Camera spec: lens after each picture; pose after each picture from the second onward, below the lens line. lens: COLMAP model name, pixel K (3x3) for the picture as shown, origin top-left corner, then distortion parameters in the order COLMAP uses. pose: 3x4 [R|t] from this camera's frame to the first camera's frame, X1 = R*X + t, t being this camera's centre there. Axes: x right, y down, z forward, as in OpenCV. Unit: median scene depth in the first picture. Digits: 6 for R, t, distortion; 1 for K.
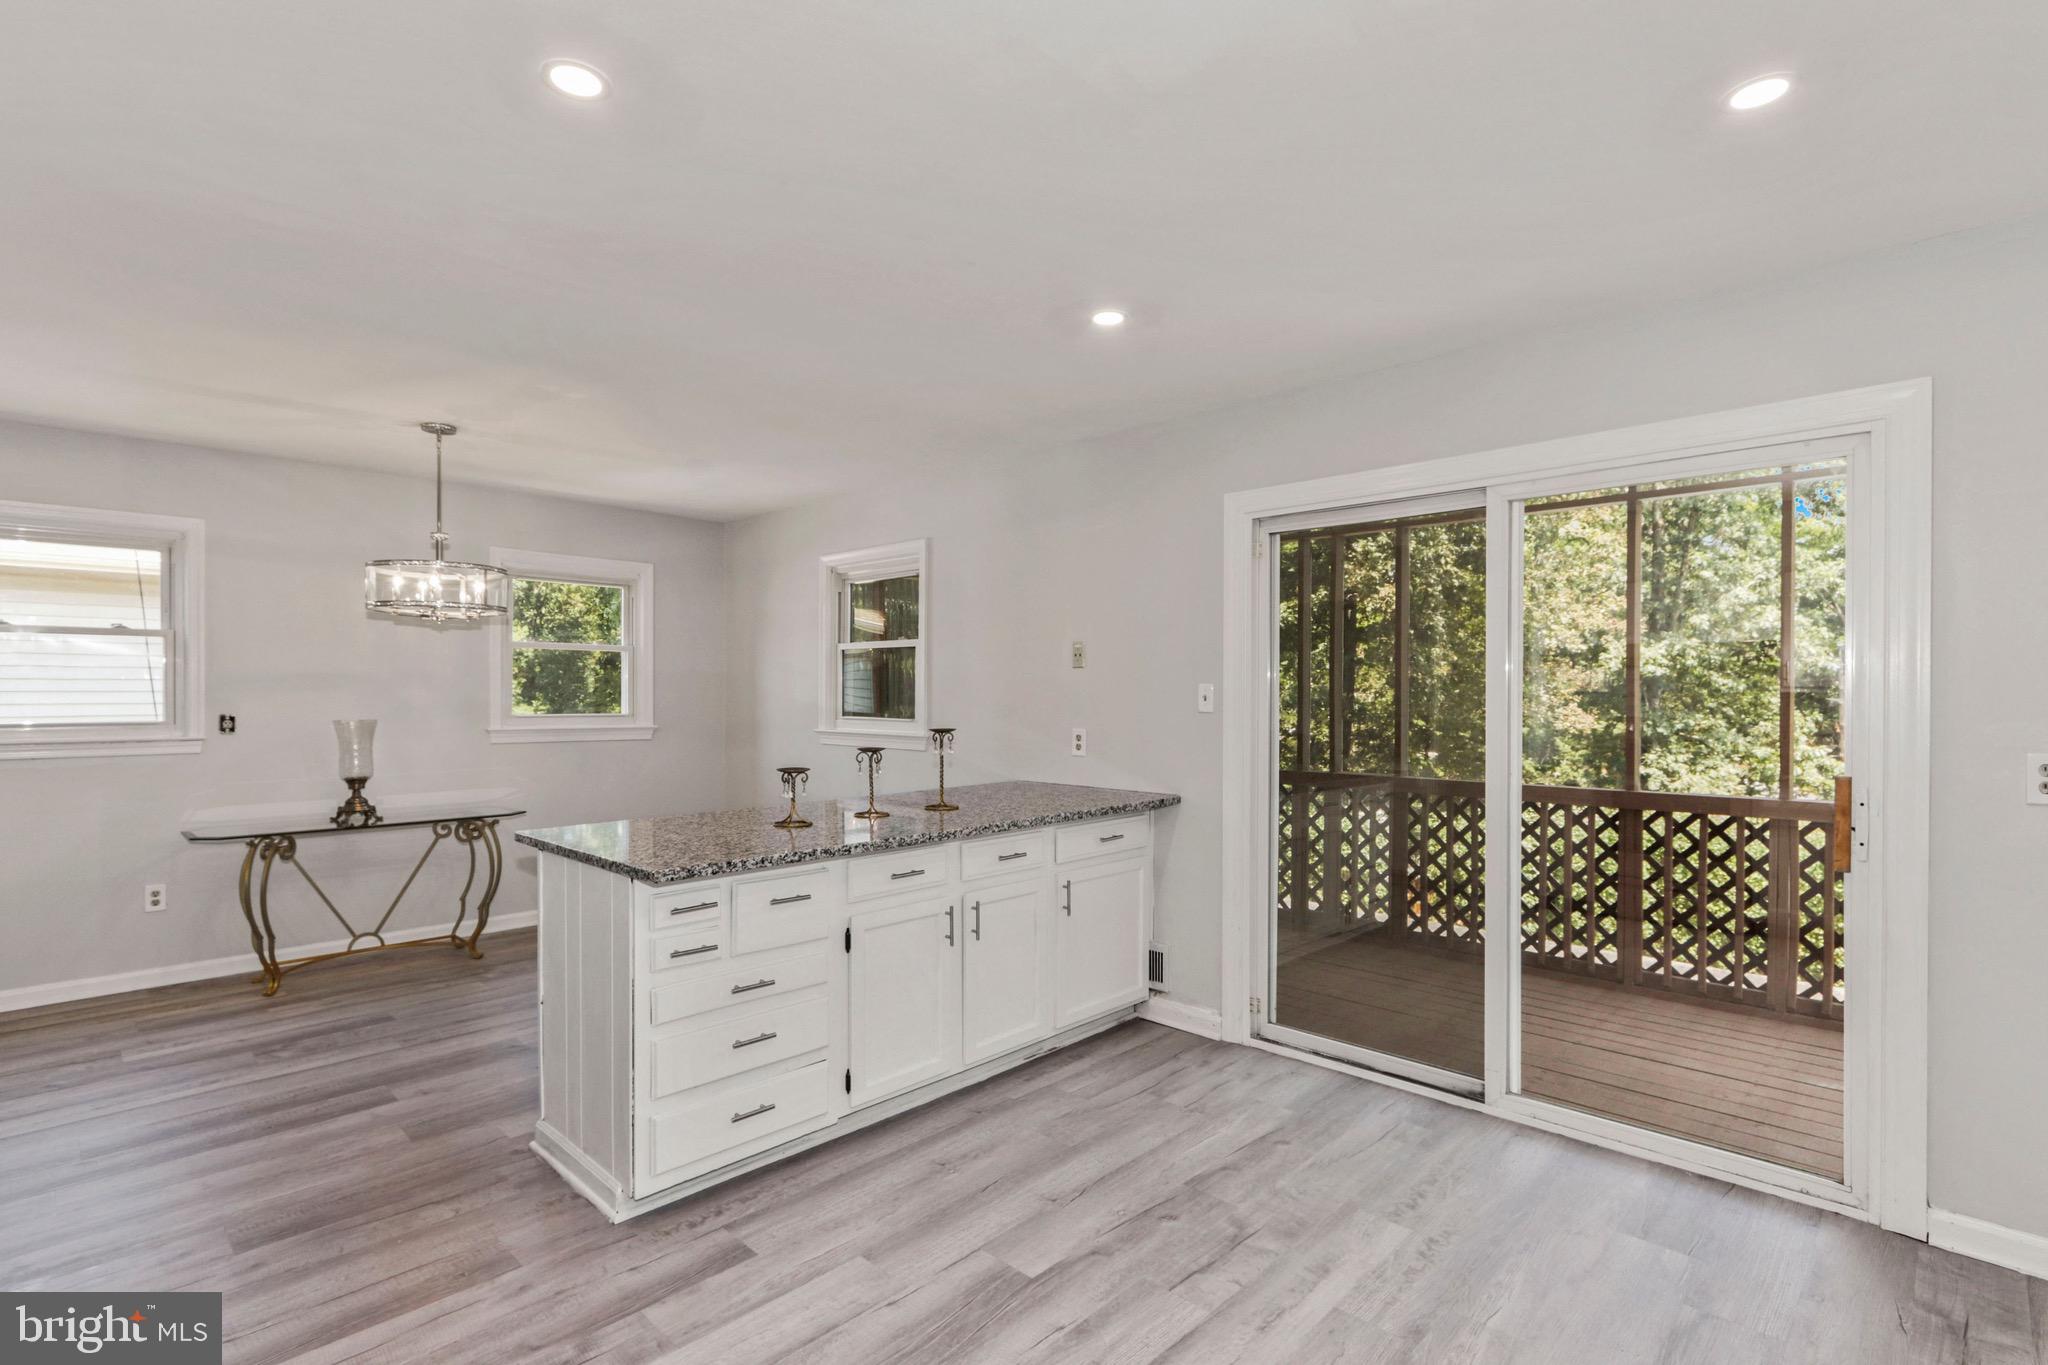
lens RADIAL K [[975.4, 0, 996.3], [0, 975.4, 681.7], [0, 0, 1]] dist [0.000151, 0.000720]
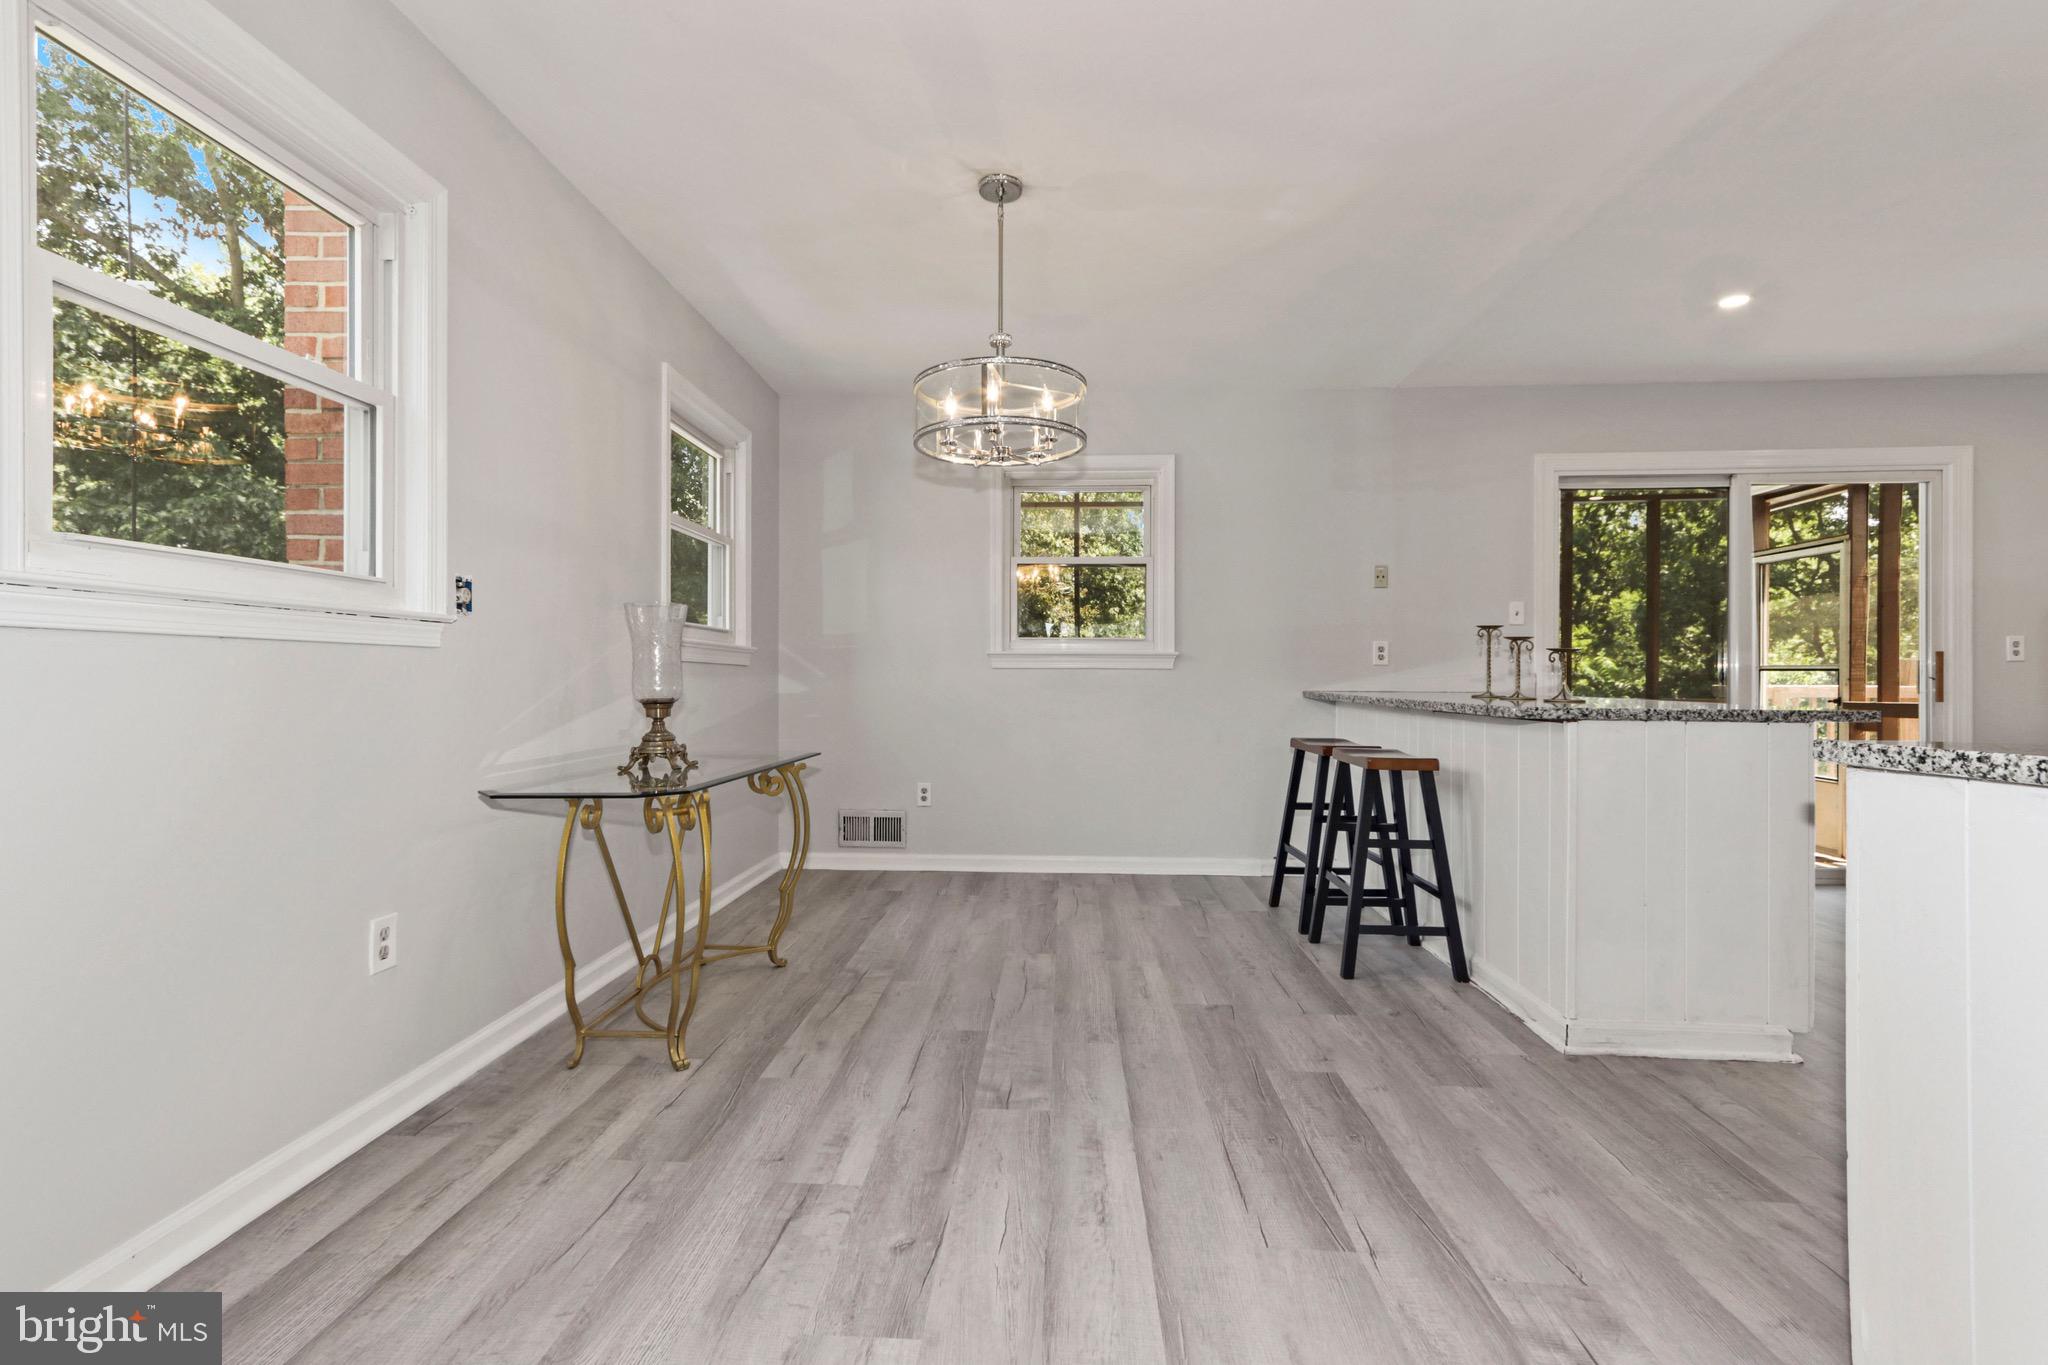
lens RADIAL K [[939.6, 0, 1009.0], [0, 939.6, 673.9], [0, 0, 1]] dist [0.021036, 0.000082]
pose [[0.749383, 0.005930, 0.662110, -1.125383], [-0.009111, 0.999958, 0.001357, 0.102163], [-0.662074, -0.007049, 0.749406, 0.534235]]
